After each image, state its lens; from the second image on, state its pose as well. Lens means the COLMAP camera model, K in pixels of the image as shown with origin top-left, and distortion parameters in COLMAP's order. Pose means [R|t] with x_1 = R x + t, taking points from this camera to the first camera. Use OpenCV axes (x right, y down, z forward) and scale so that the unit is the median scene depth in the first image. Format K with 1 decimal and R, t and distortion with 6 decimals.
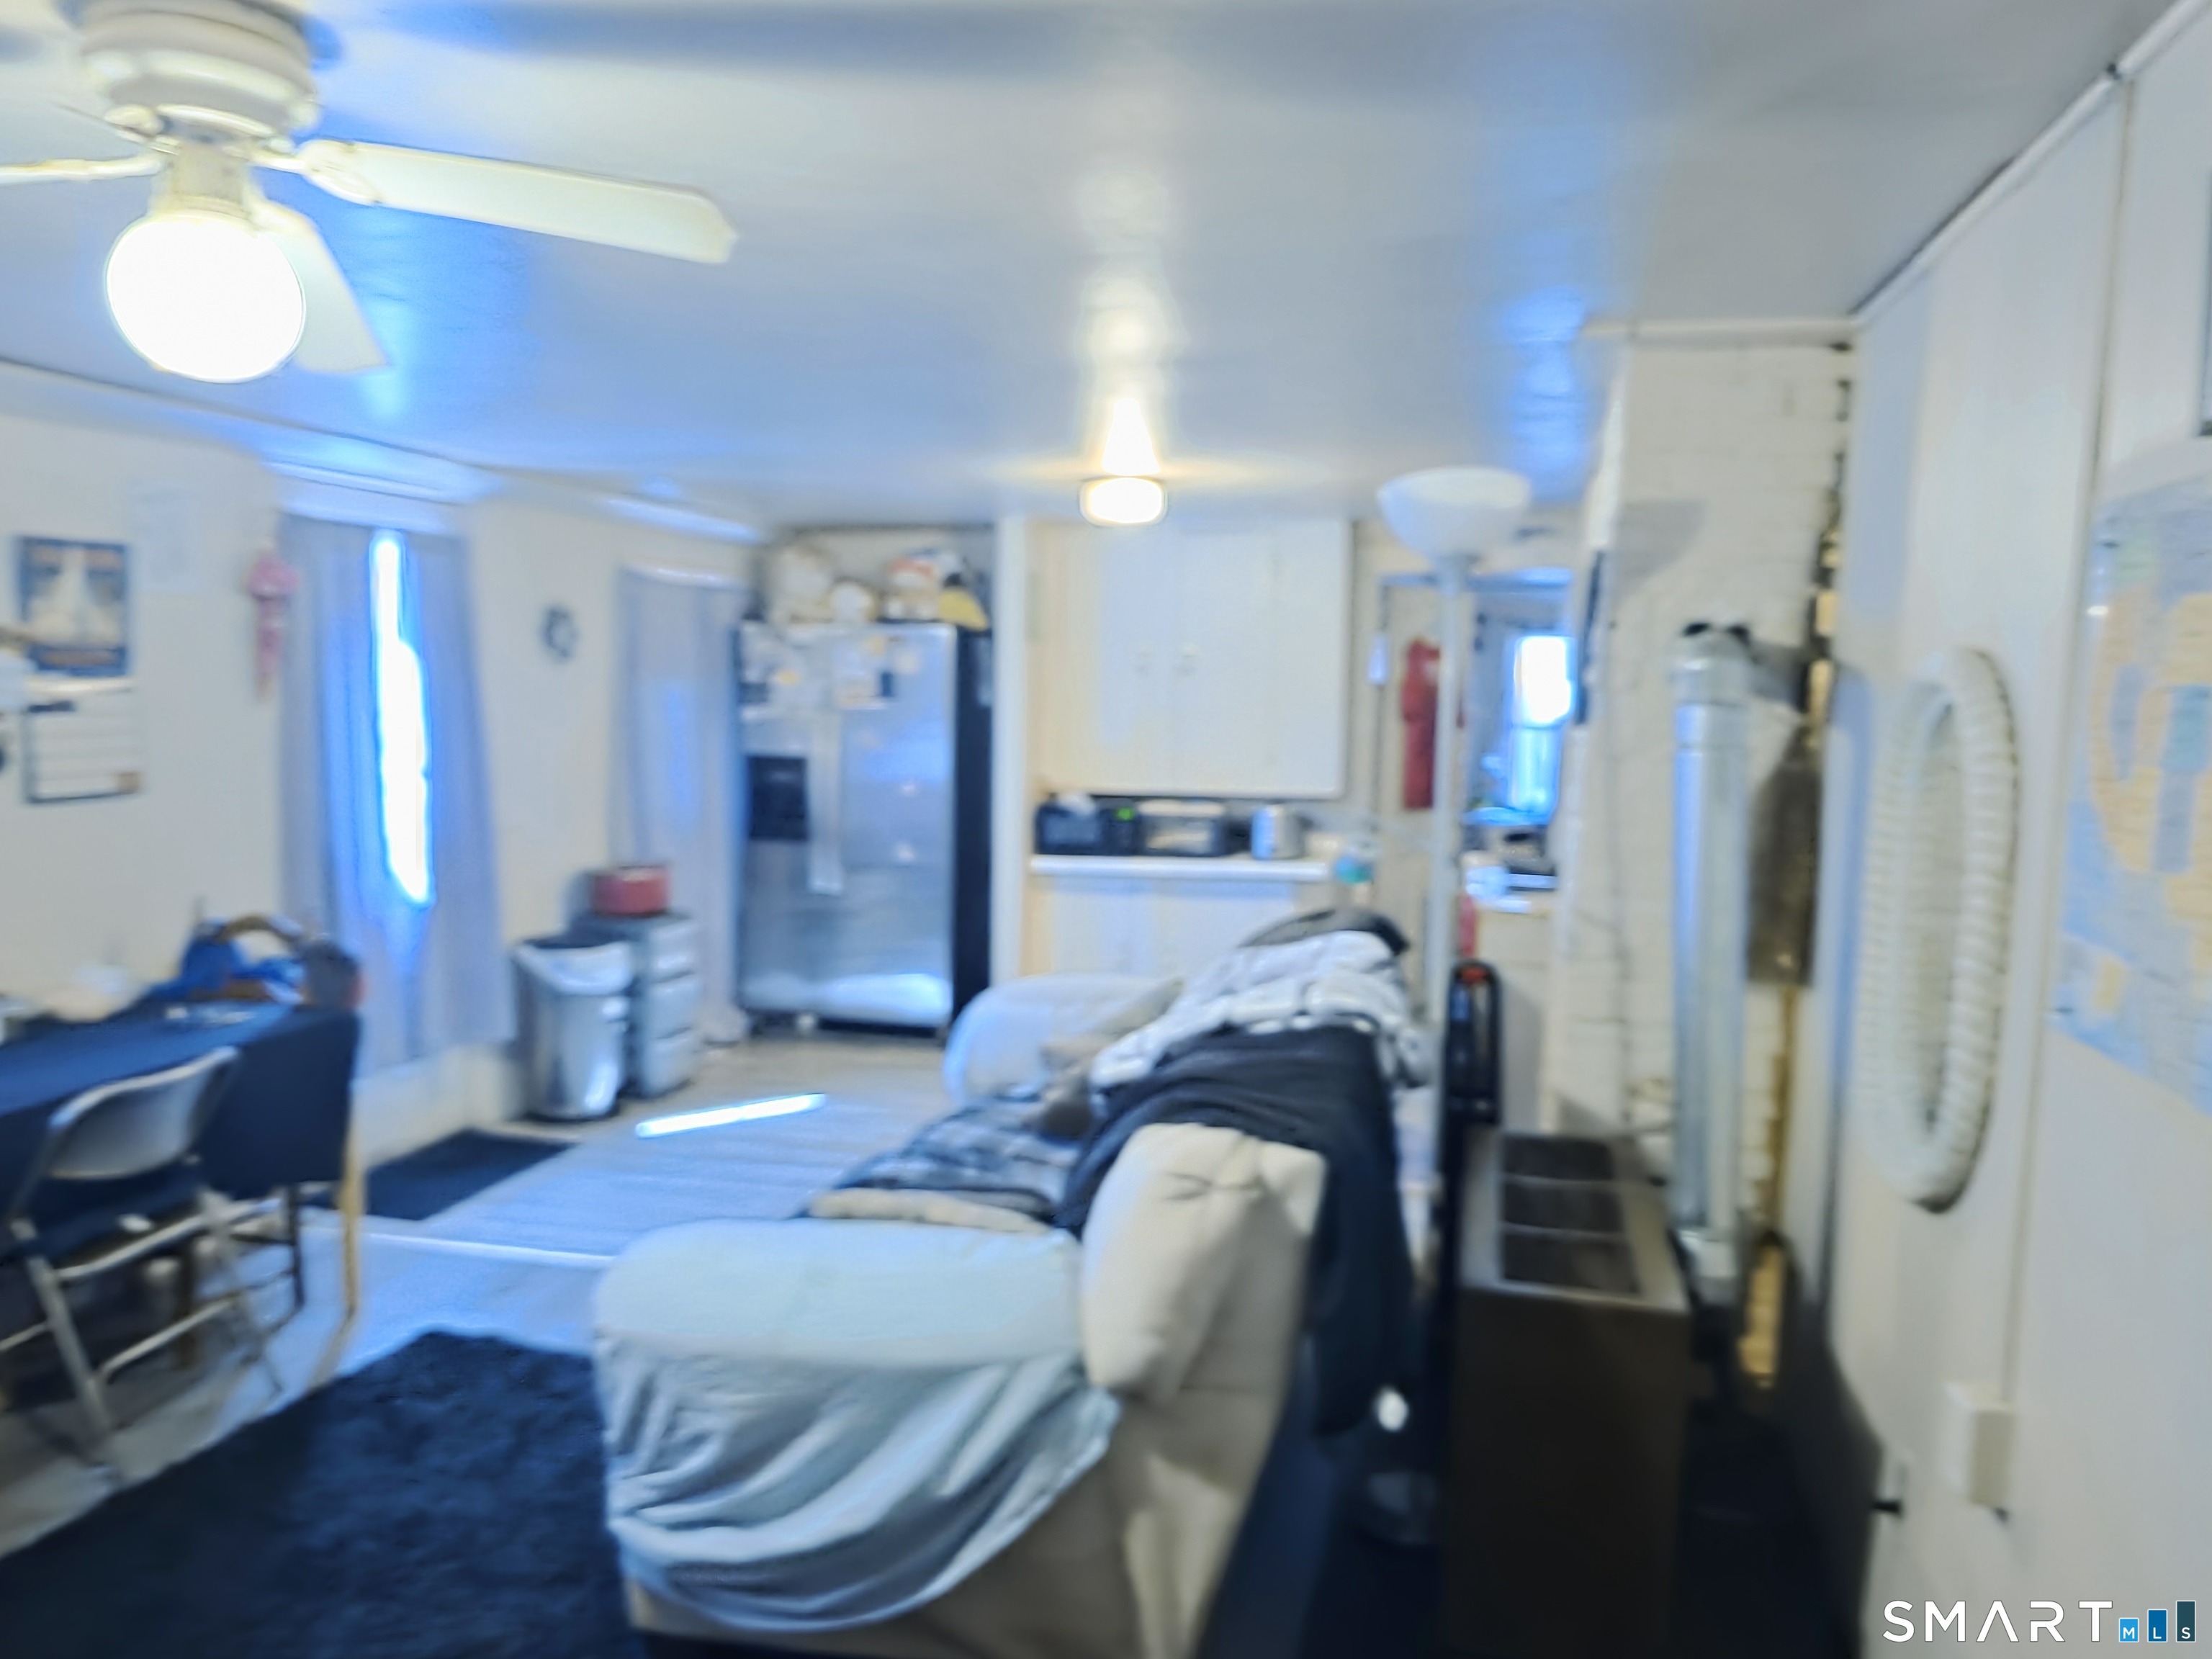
lens RADIAL K [[1477.1, 0, 1106.0], [0, 1477.1, 829.5], [0, 0, 1]] dist [0.095967, -0.080250]
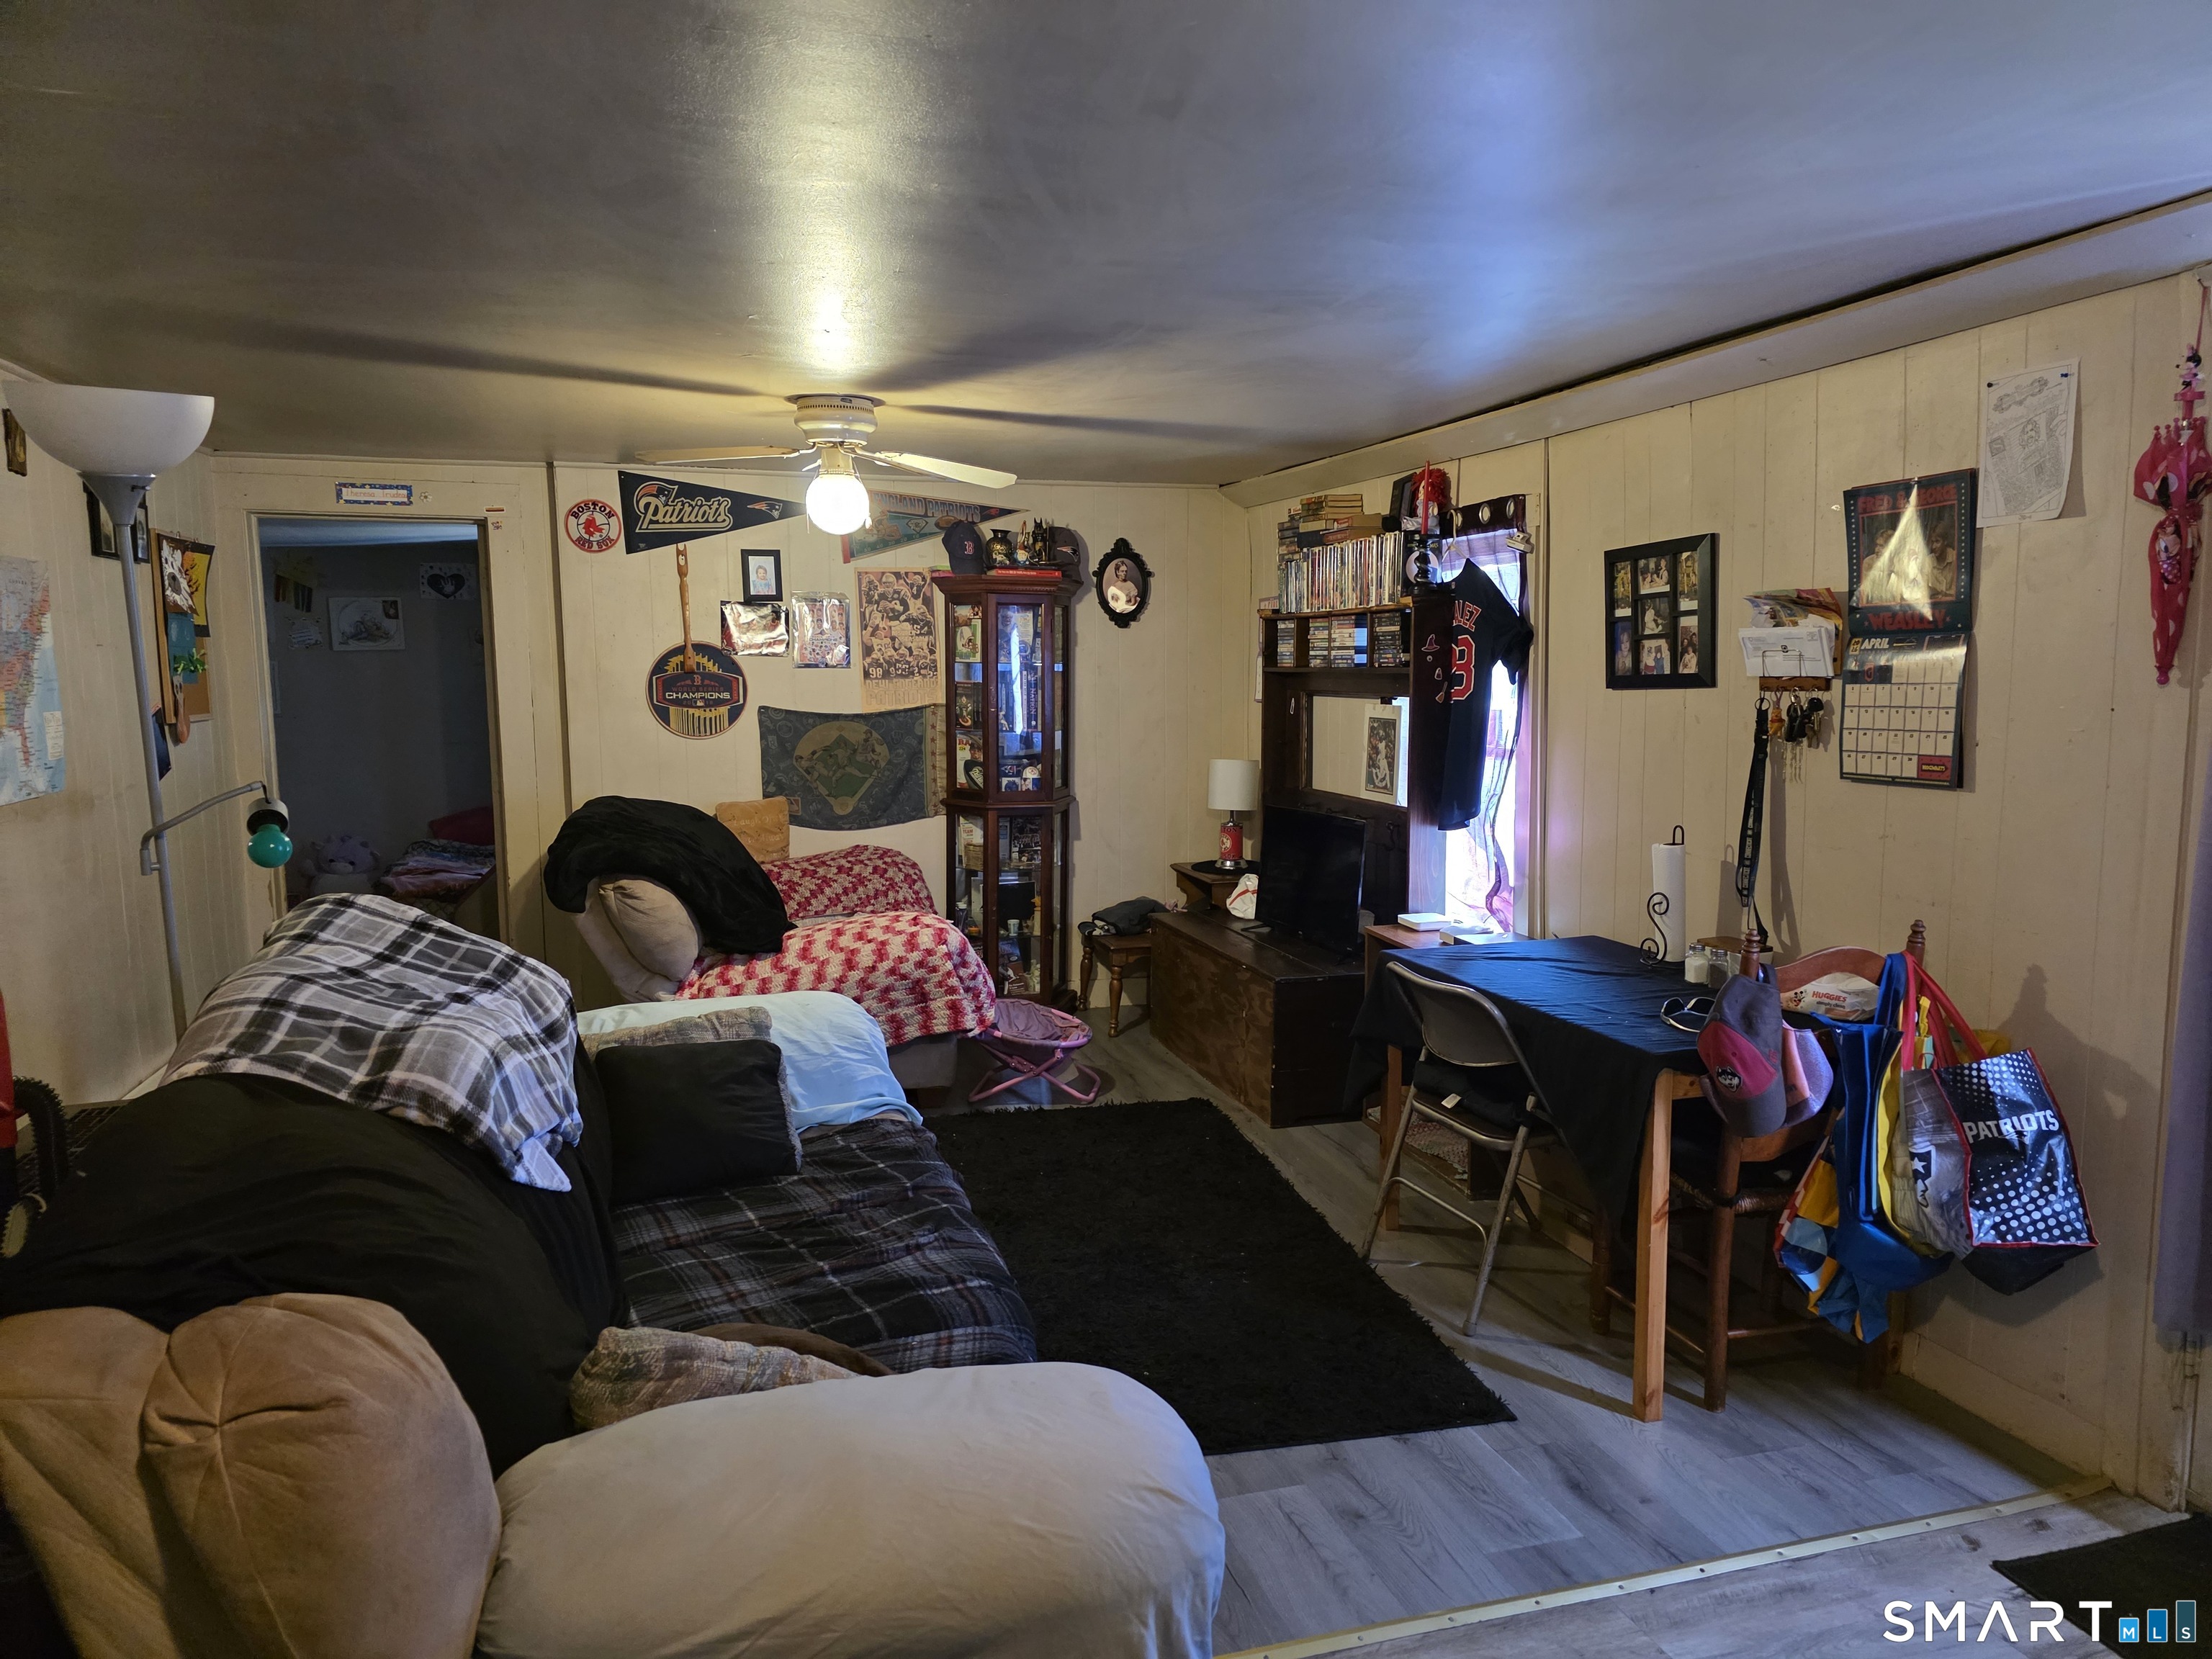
lens RADIAL K [[1477.1, 0, 1106.0], [0, 1477.1, 829.5], [0, 0, 1]] dist [0.095967, -0.080250]
pose [[-0.849587, 0.062652, -0.523714, 0.167305], [-0.051992, 0.978137, 0.201358, -0.149228], [0.524880, 0.198300, -0.827755, 1.531837]]
